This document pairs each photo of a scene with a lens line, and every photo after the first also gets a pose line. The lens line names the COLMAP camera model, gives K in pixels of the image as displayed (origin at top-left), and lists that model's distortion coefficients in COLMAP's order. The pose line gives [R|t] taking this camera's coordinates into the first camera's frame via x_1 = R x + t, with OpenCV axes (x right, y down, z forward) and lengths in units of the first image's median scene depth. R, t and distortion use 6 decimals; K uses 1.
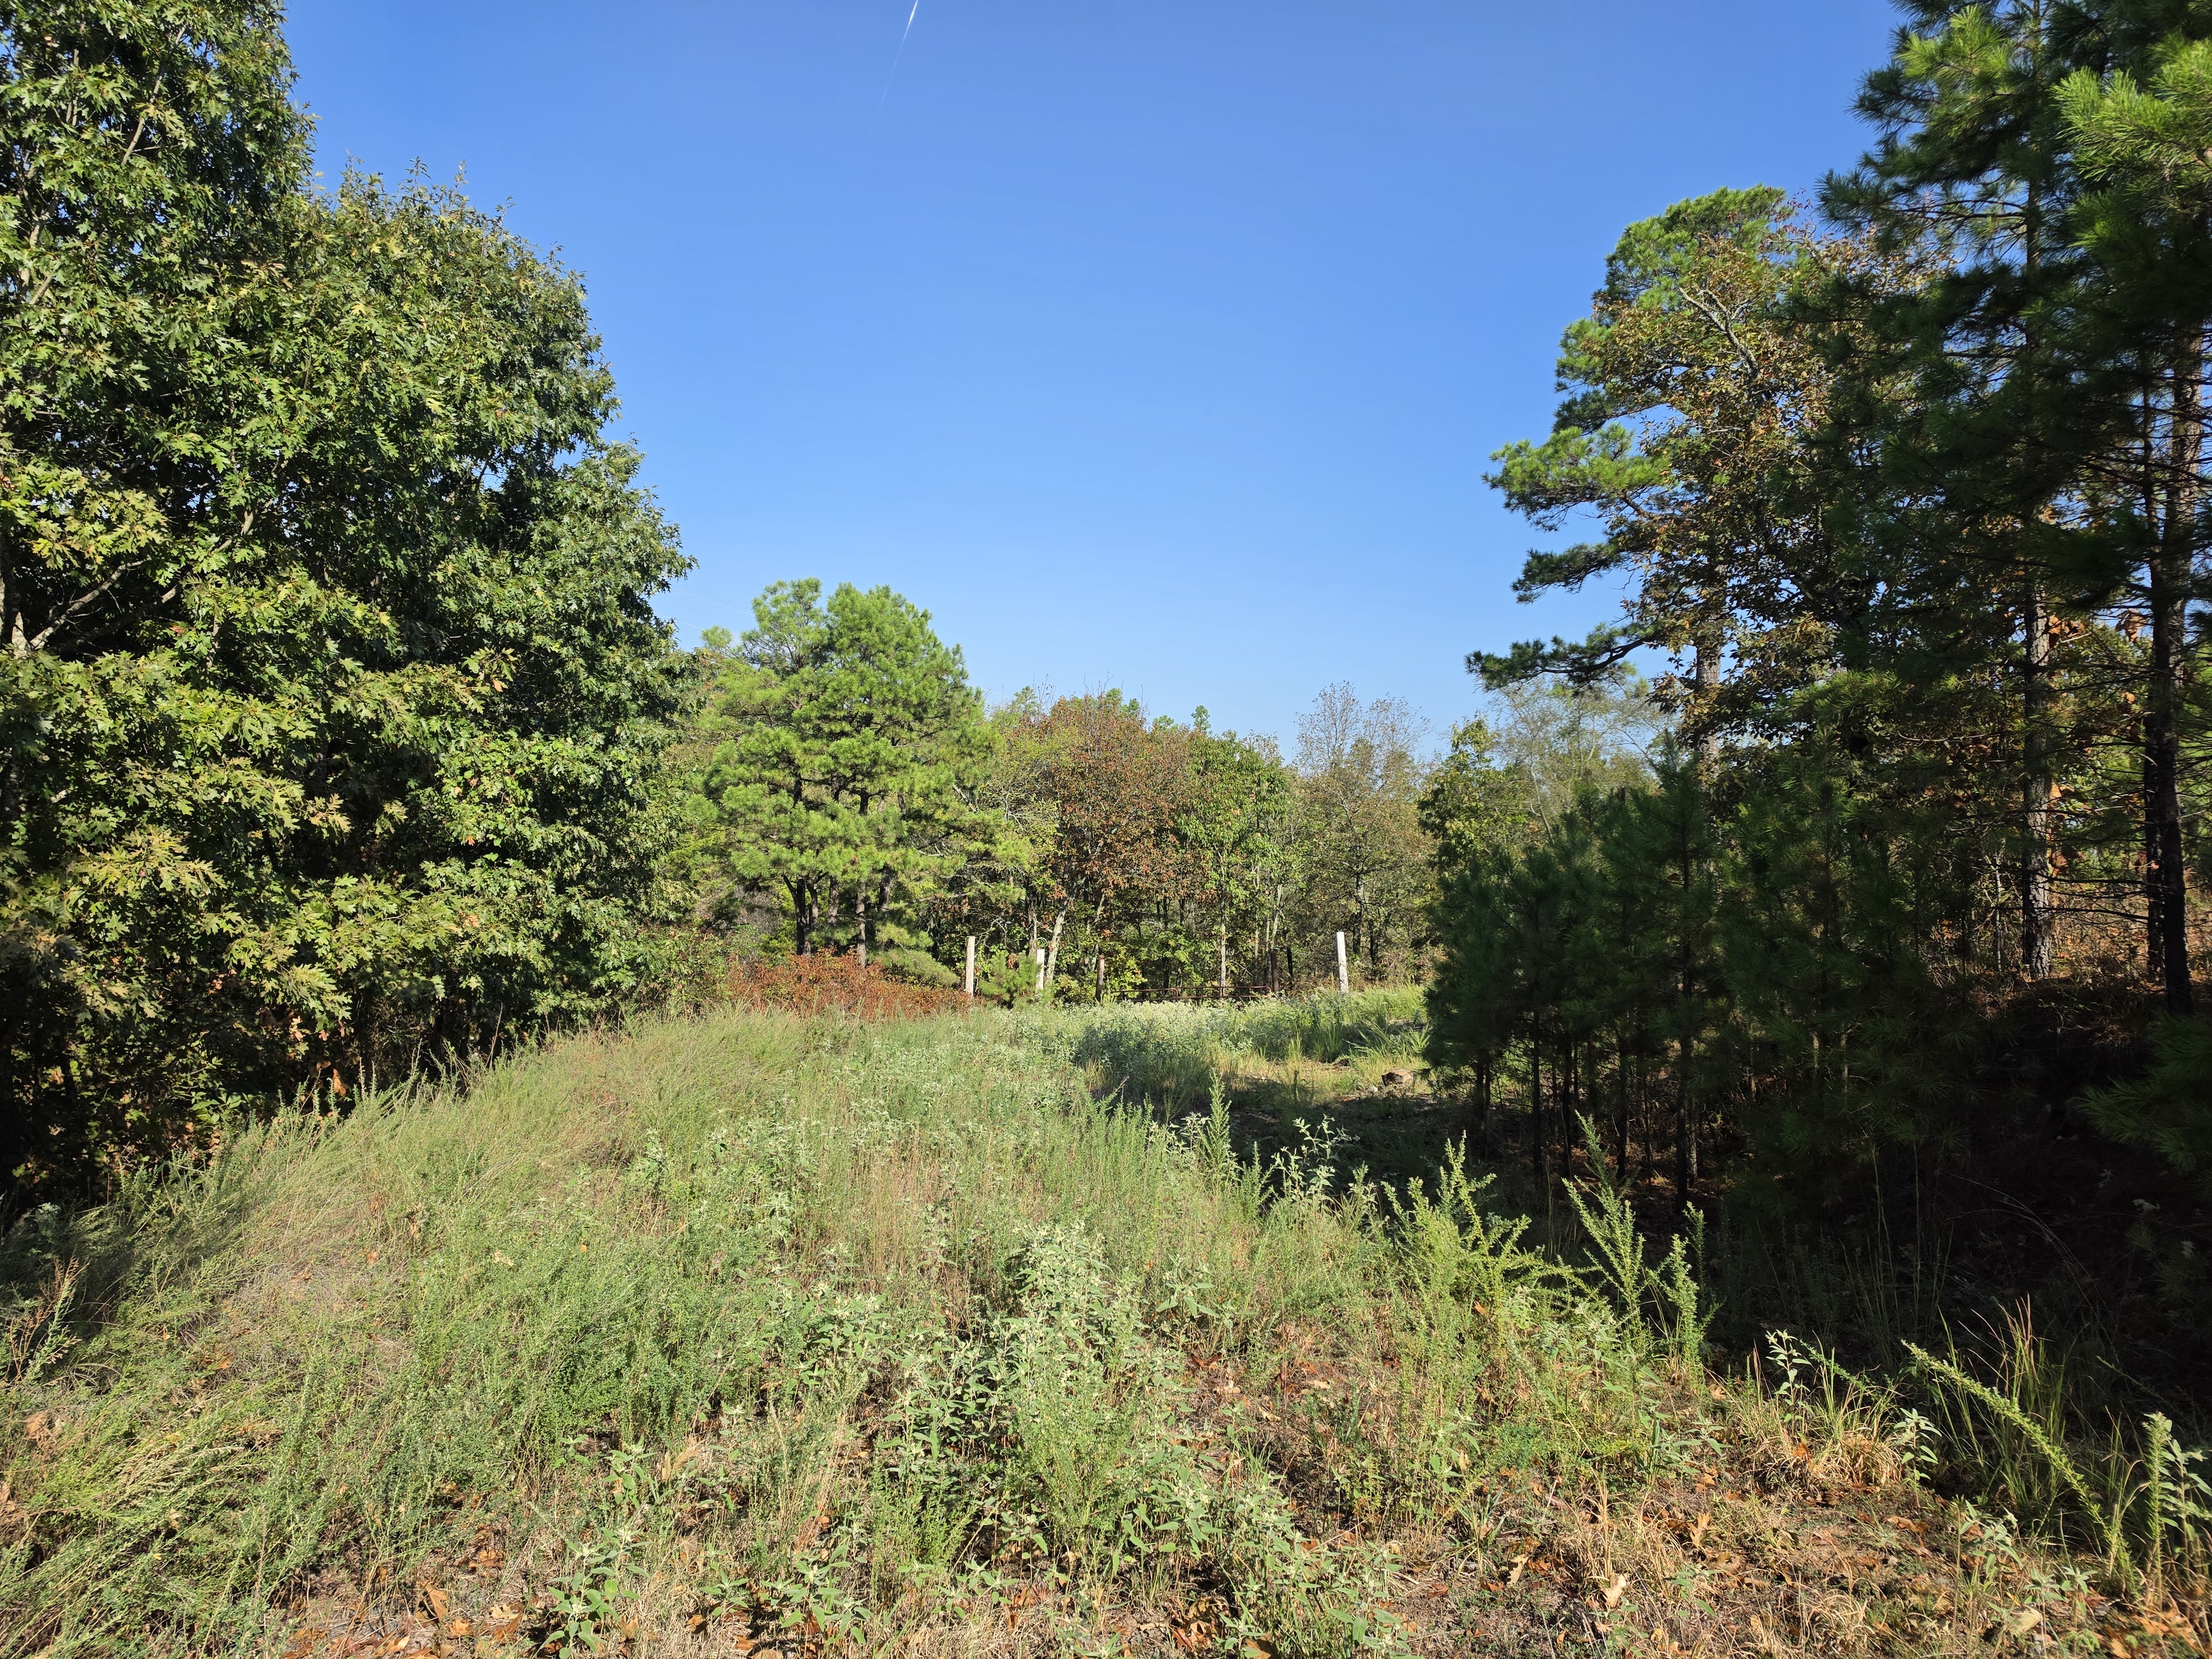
lens RADIAL K [[1492.7, 0, 1112.5], [0, 1492.7, 807.6], [0, 0, 1]] dist [0.060850, -0.079561]
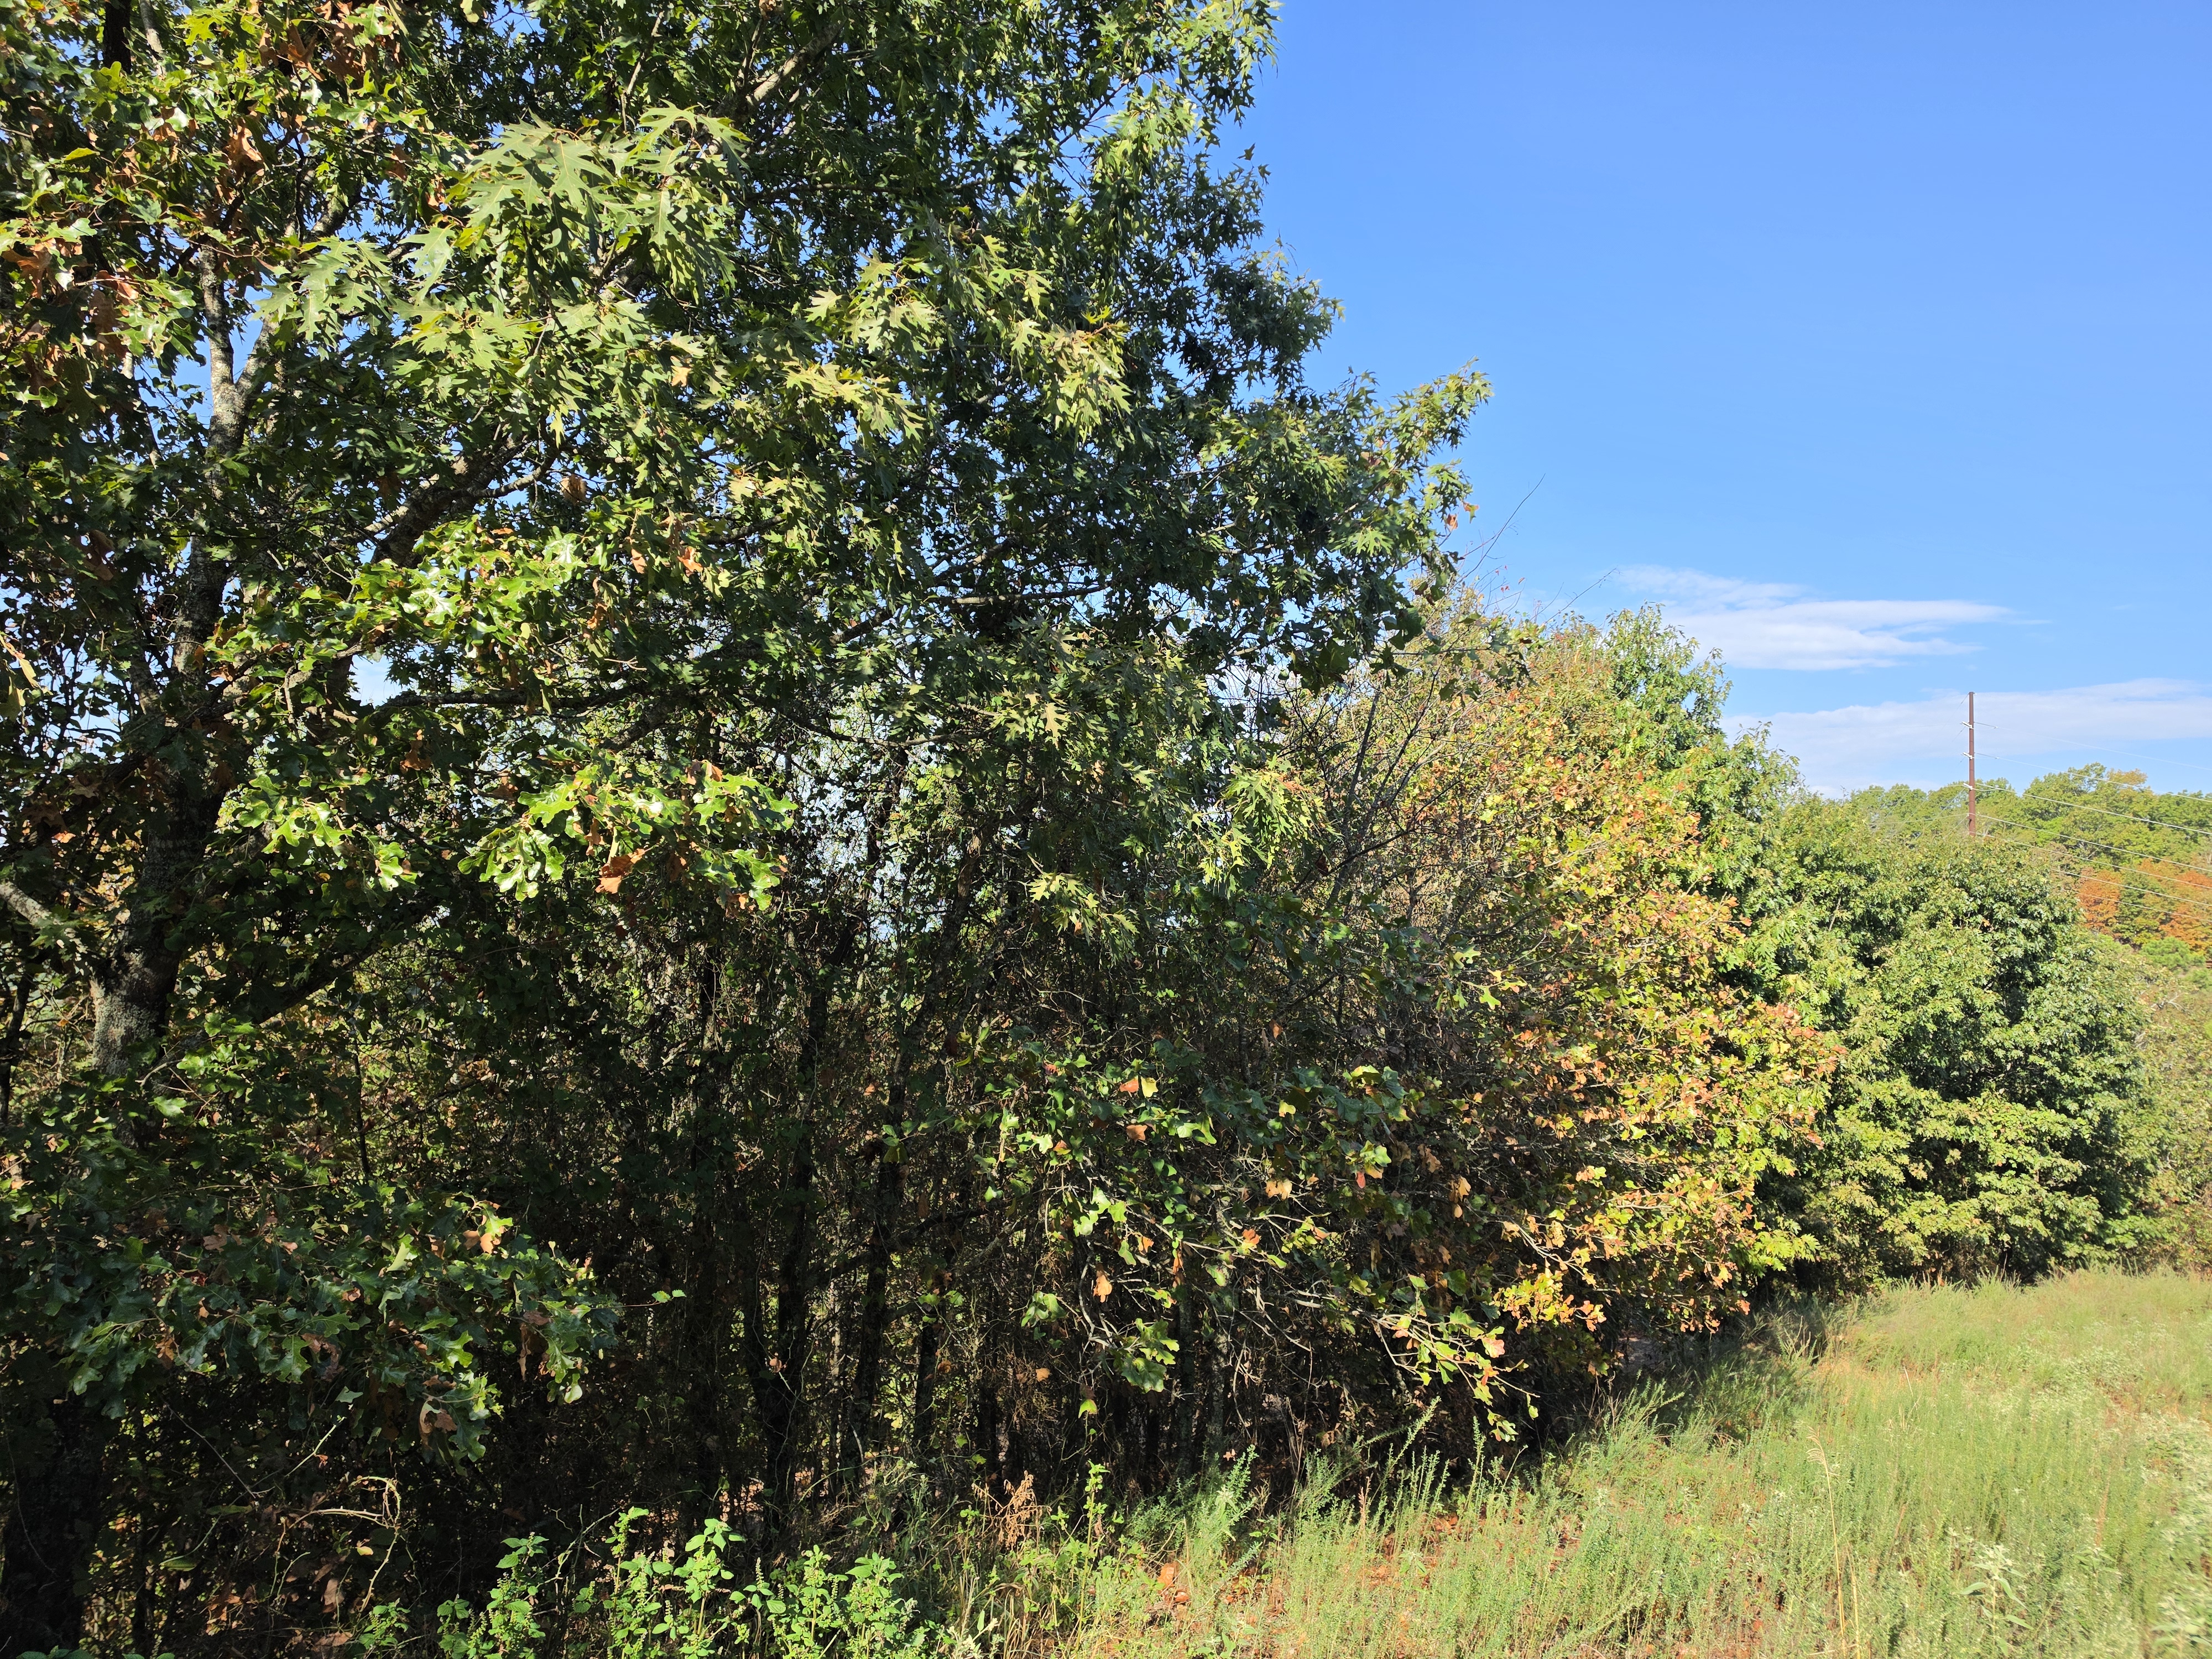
lens RADIAL K [[1492.7, 0, 1106.8], [0, 1492.7, 825.9], [0, 0, 1]] dist [0.060850, -0.079561]
pose [[0.539837, -0.087182, -0.837243, 0.615364], [-0.003533, 0.994379, -0.105823, -0.198242], [0.841762, 0.060085, 0.536494, -1.034776]]
